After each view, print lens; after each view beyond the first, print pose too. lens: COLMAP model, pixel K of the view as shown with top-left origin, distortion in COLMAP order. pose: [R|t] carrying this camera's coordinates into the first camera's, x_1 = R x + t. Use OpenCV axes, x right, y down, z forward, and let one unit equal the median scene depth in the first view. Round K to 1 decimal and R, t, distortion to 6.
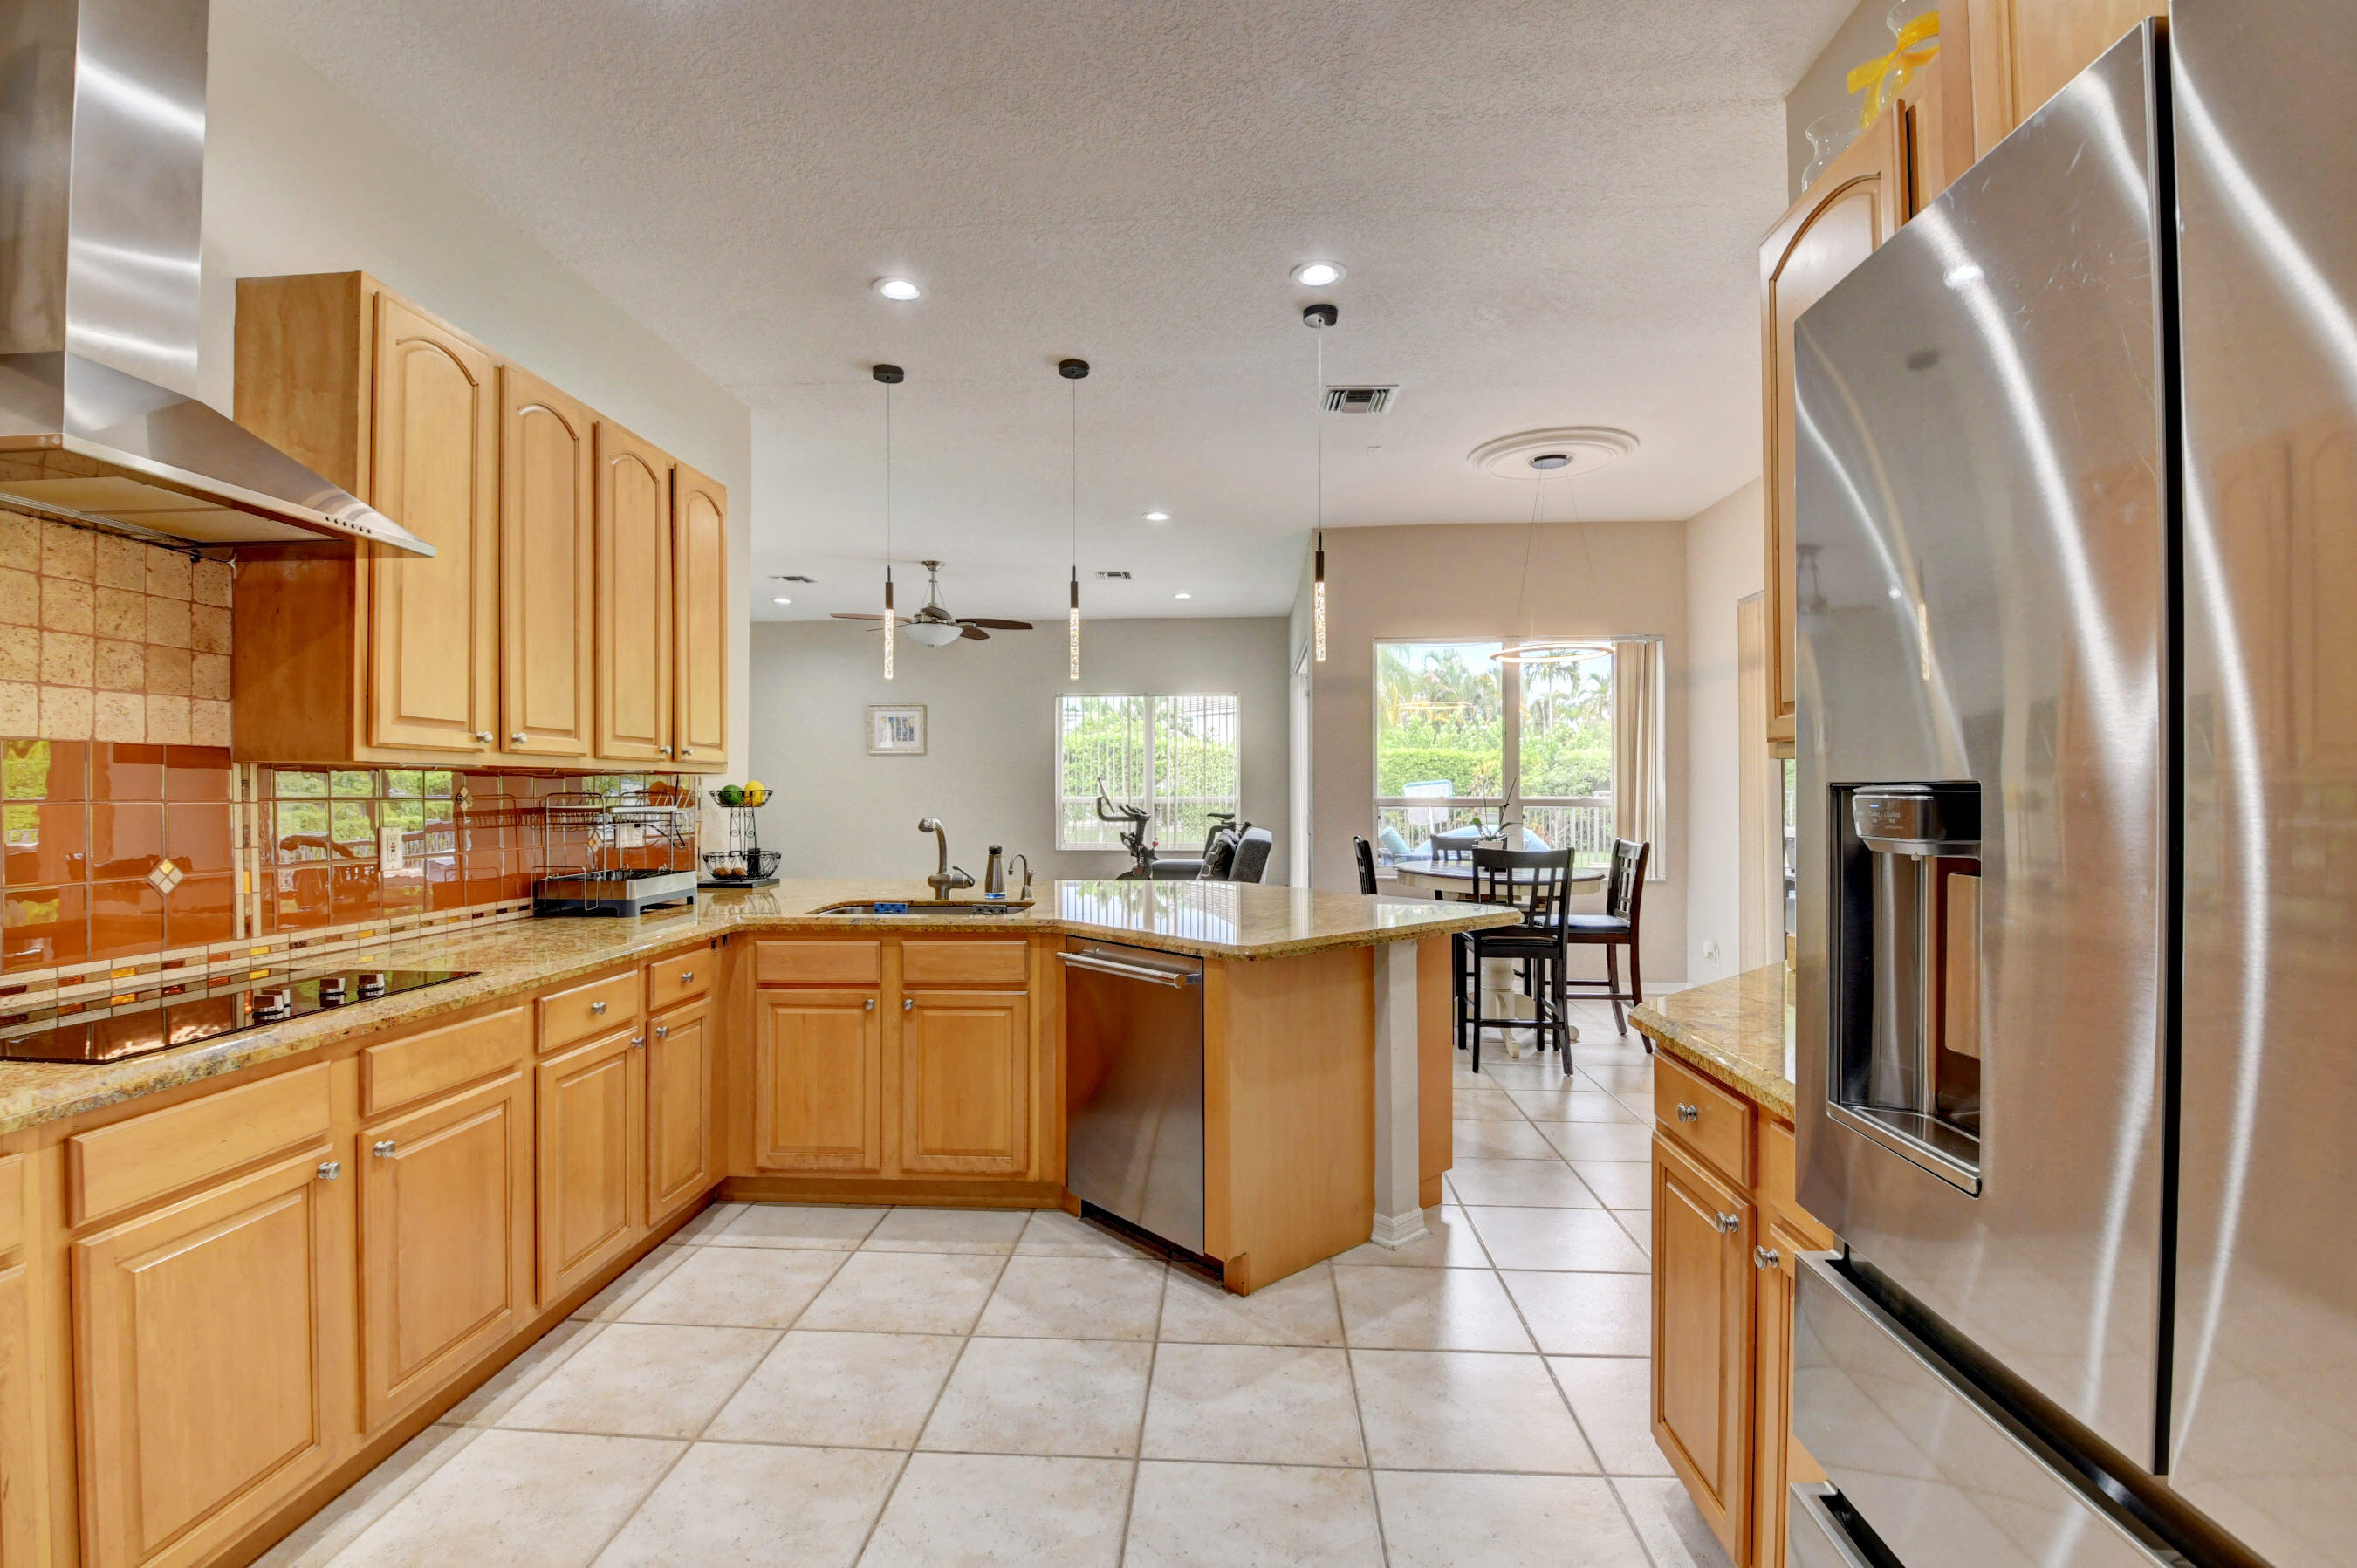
lens RADIAL K [[1067.6, 0, 1178.5], [0, 1067.6, 784.0], [0, 0, 1]] dist [0.003413, -0.017049]
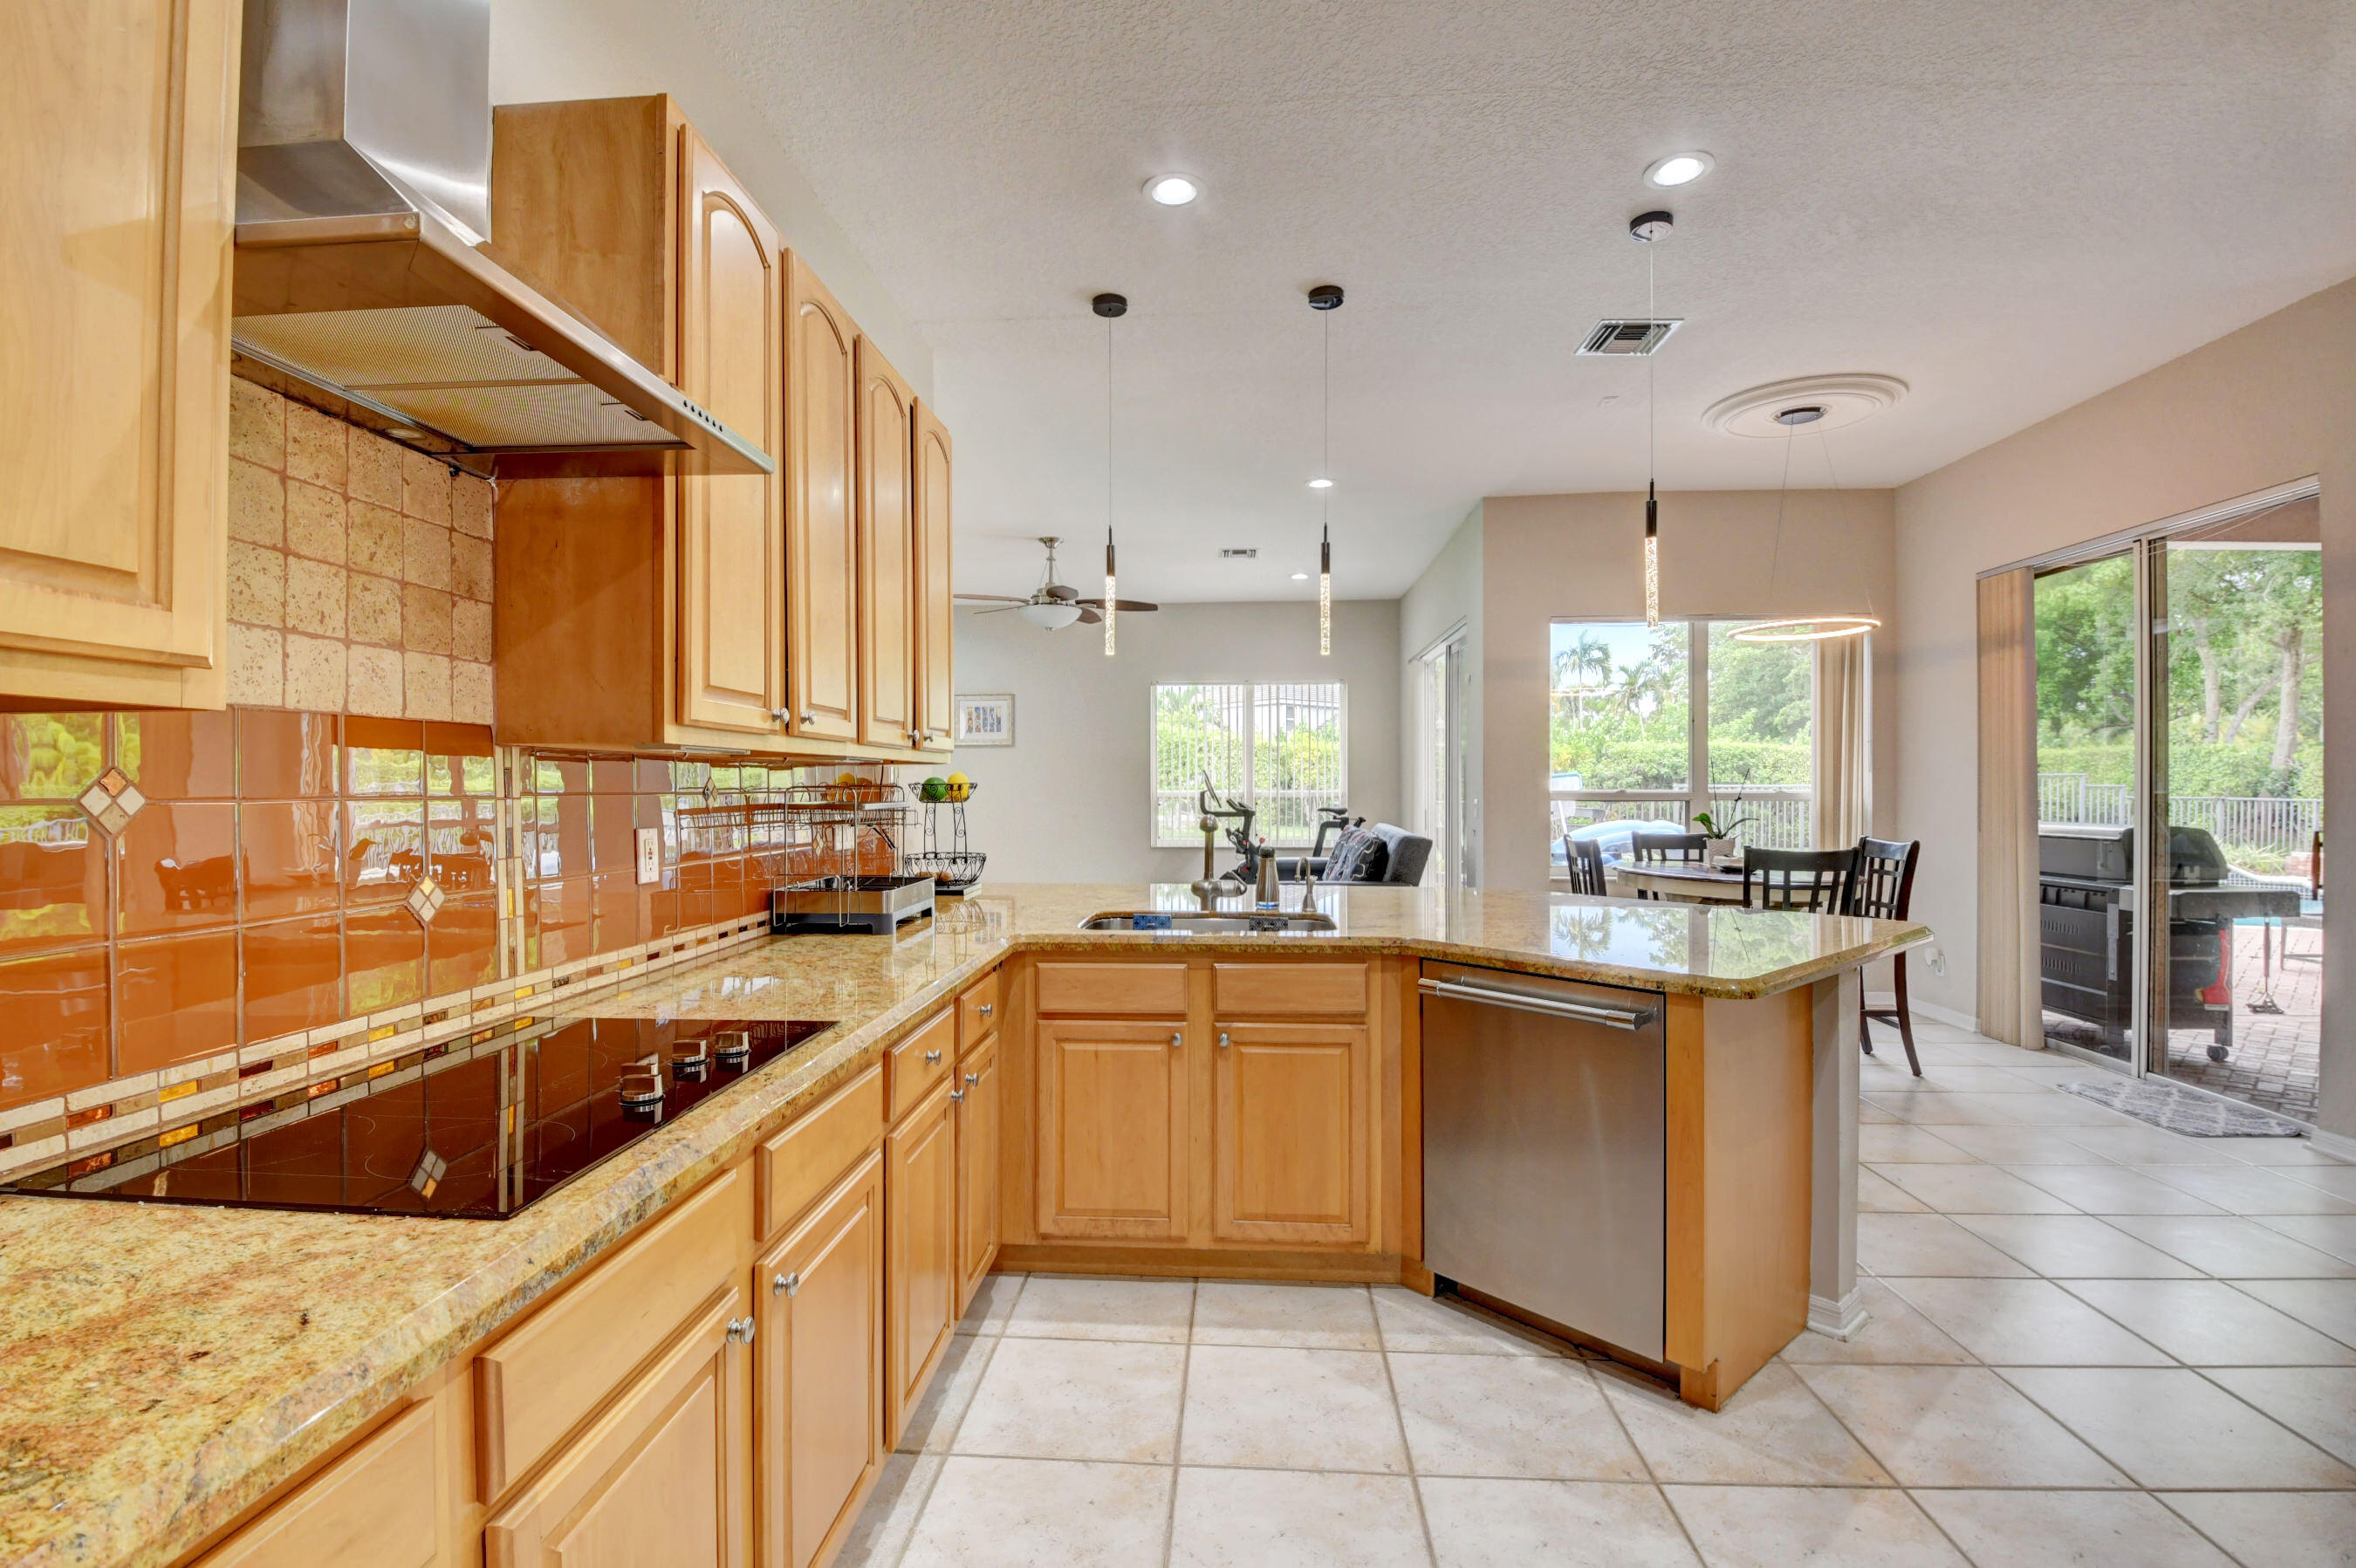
lens RADIAL K [[1064.0, 0, 1178.0], [0, 1064.0, 784.0], [0, 0, 1]] dist [0.019248, -0.032027]
pose [[0.999998, 0.000107, -0.001809, -0.288670], [-0.000096, 0.999982, 0.006031, 0.001894], [0.001810, -0.006030, 0.999980, 0.170167]]
